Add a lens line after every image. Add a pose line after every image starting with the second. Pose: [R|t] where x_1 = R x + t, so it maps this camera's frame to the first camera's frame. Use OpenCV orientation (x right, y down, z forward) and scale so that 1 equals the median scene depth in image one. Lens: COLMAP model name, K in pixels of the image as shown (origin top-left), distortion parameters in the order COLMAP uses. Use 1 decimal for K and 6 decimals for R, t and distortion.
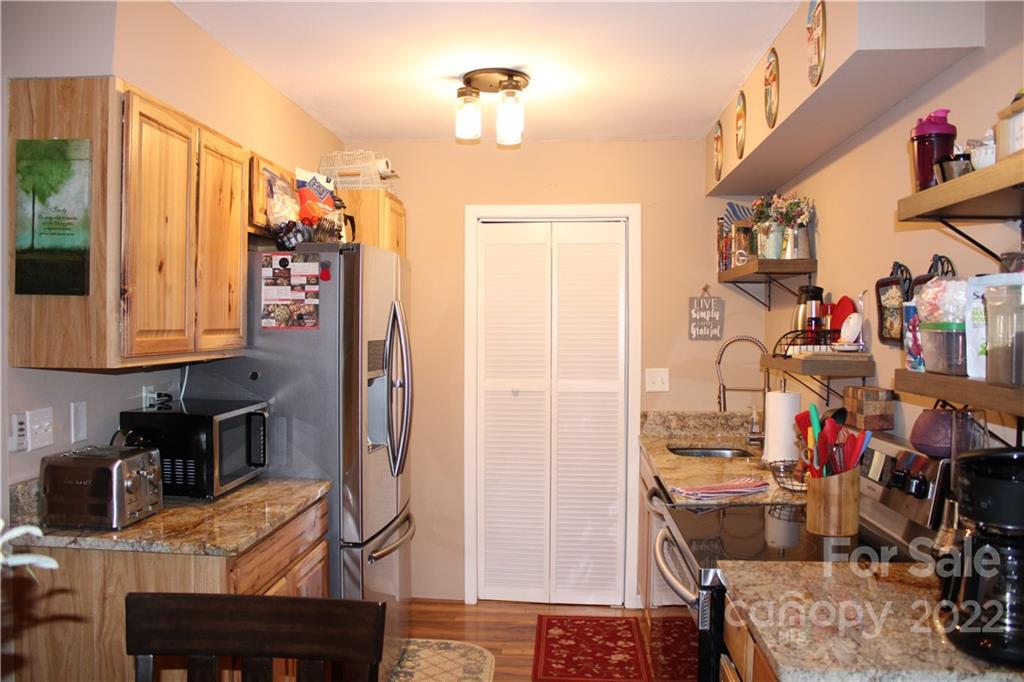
lens RADIAL K [[840.1, 0, 508.2], [0, 840.1, 340.3], [0, 0, 1]] dist [-0.153728, 0.120416]
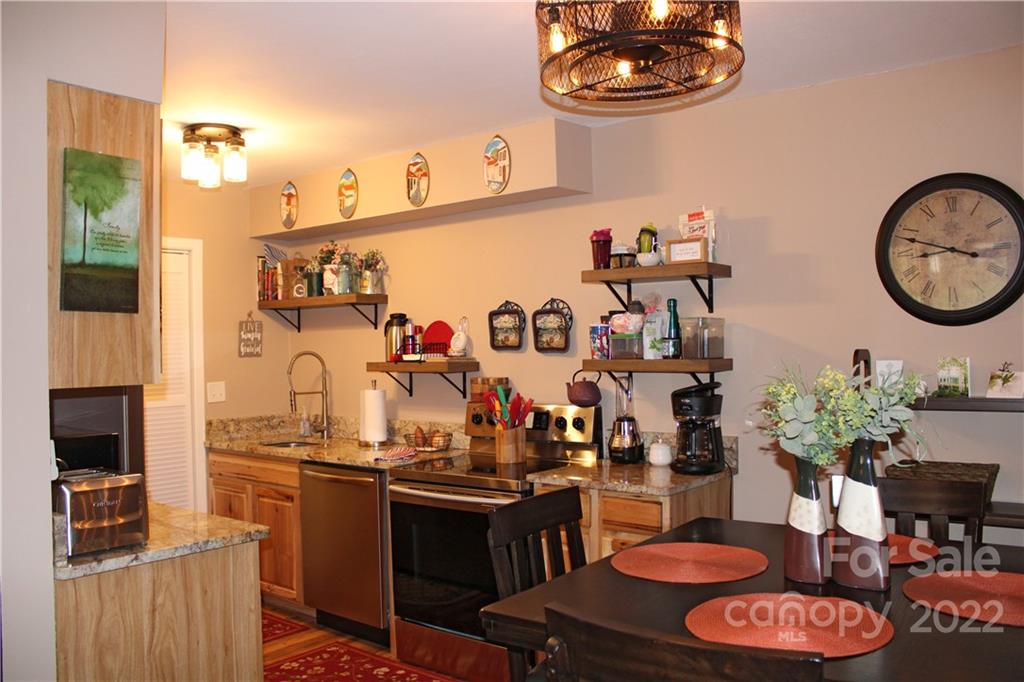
lens RADIAL K [[840.1, 0, 502.5], [0, 840.1, 342.6], [0, 0, 1]] dist [-0.153728, 0.120416]
pose [[0.561363, -0.011778, 0.827486, -1.097465], [0.035091, 0.999338, -0.009581, 0.007148], [-0.826826, 0.034416, 0.561405, 0.048588]]
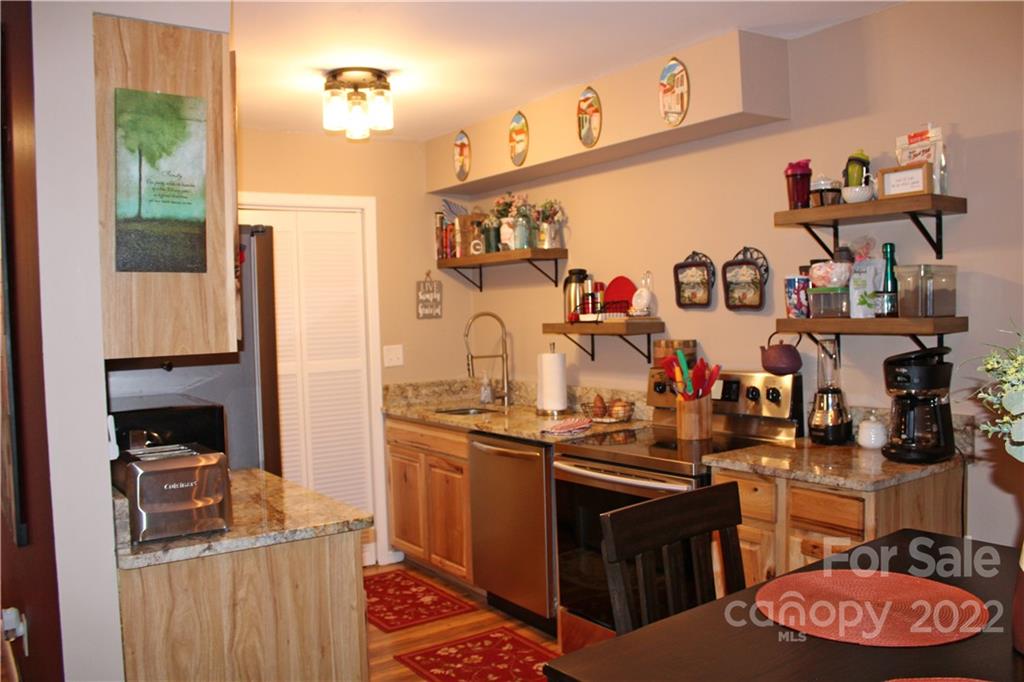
lens RADIAL K [[840.1, 0, 507.7], [0, 840.1, 341.1], [0, 0, 1]] dist [-0.153728, 0.120416]
pose [[0.766557, -0.051533, 0.640106, -0.840556], [0.045506, 0.998628, 0.025901, 0.011816], [-0.640562, 0.009274, 0.767850, 0.088490]]
